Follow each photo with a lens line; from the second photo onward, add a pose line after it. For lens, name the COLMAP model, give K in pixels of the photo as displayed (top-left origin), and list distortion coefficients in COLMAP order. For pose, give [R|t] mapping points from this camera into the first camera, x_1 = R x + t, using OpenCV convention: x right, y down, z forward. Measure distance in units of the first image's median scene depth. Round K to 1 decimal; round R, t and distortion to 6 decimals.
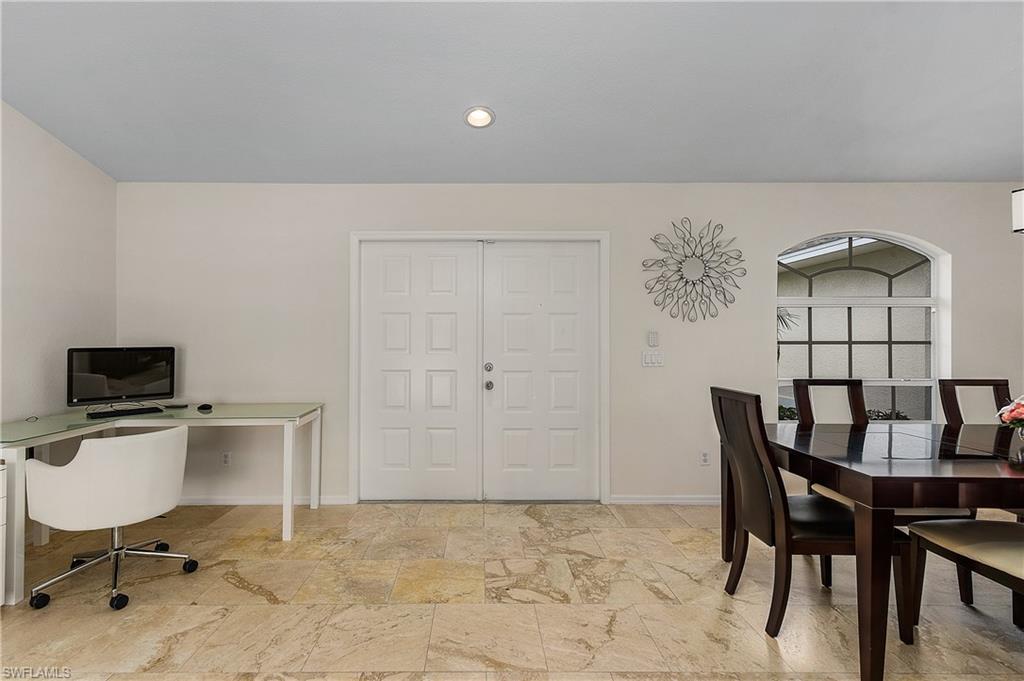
lens RADIAL K [[473.6, 0, 480.2], [0, 473.6, 336.8], [0, 0, 1]] dist [0.003930, -0.002252]
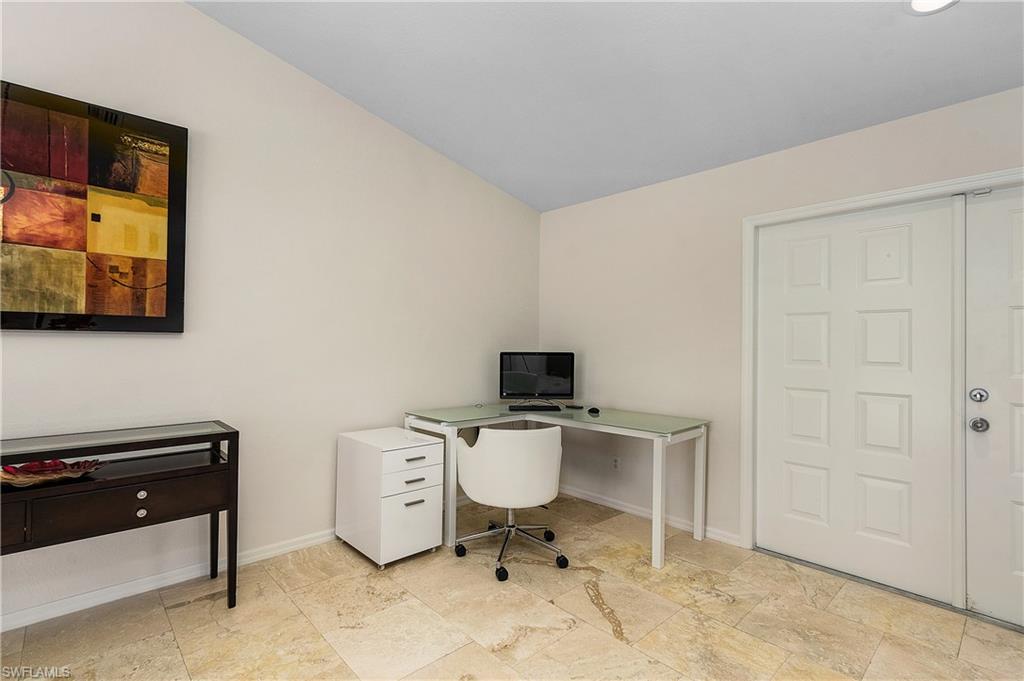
lens RADIAL K [[473.6, 0, 505.7], [0, 473.6, 337.1], [0, 0, 1]] dist [0.003930, -0.002252]
pose [[0.679530, -0.005138, -0.733629, 0.064311], [-0.006172, 0.999900, -0.012721, 0.000243], [0.733621, 0.013172, 0.679431, 0.160414]]
